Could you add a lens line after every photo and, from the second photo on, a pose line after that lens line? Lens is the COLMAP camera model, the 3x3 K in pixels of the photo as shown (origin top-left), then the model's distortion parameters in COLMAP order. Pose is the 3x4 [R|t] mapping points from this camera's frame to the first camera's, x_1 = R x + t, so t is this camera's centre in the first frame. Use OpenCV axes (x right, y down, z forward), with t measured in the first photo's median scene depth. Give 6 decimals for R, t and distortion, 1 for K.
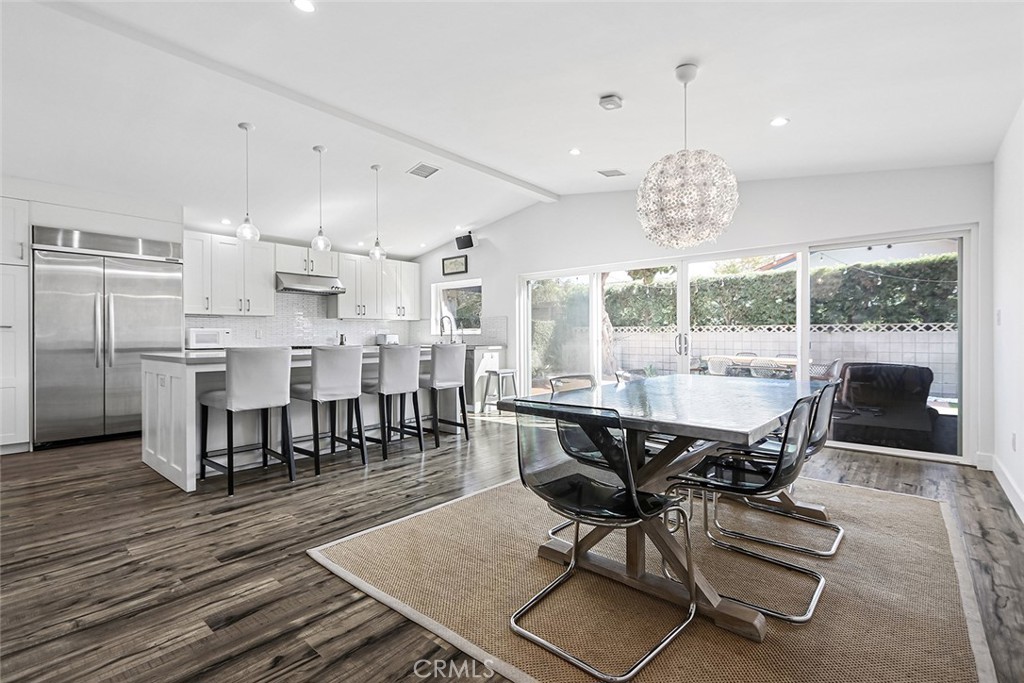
lens RADIAL K [[469.5, 0, 513.3], [0, 469.5, 338.1], [0, 0, 1]] dist [0.002446, -0.002875]
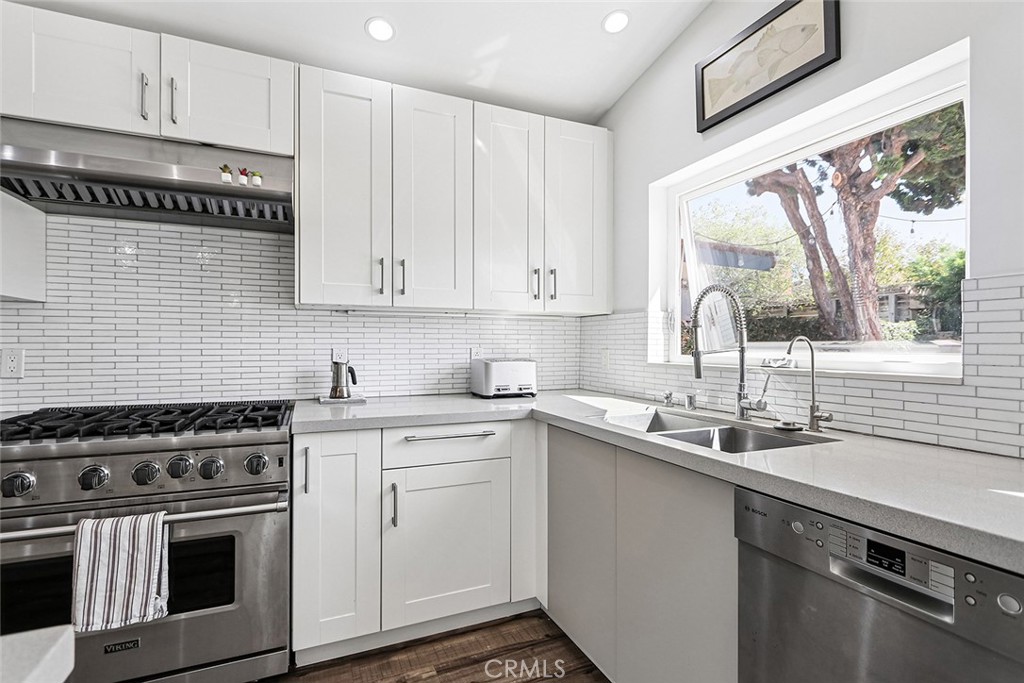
lens RADIAL K [[469.5, 0, 509.3], [0, 469.5, 337.3], [0, 0, 1]] dist [0.002446, -0.002875]
pose [[0.885548, 0.010785, -0.464423, -0.041652], [-0.012067, 0.999927, 0.000210, -0.007994], [0.464392, 0.005418, 0.885613, 0.250872]]
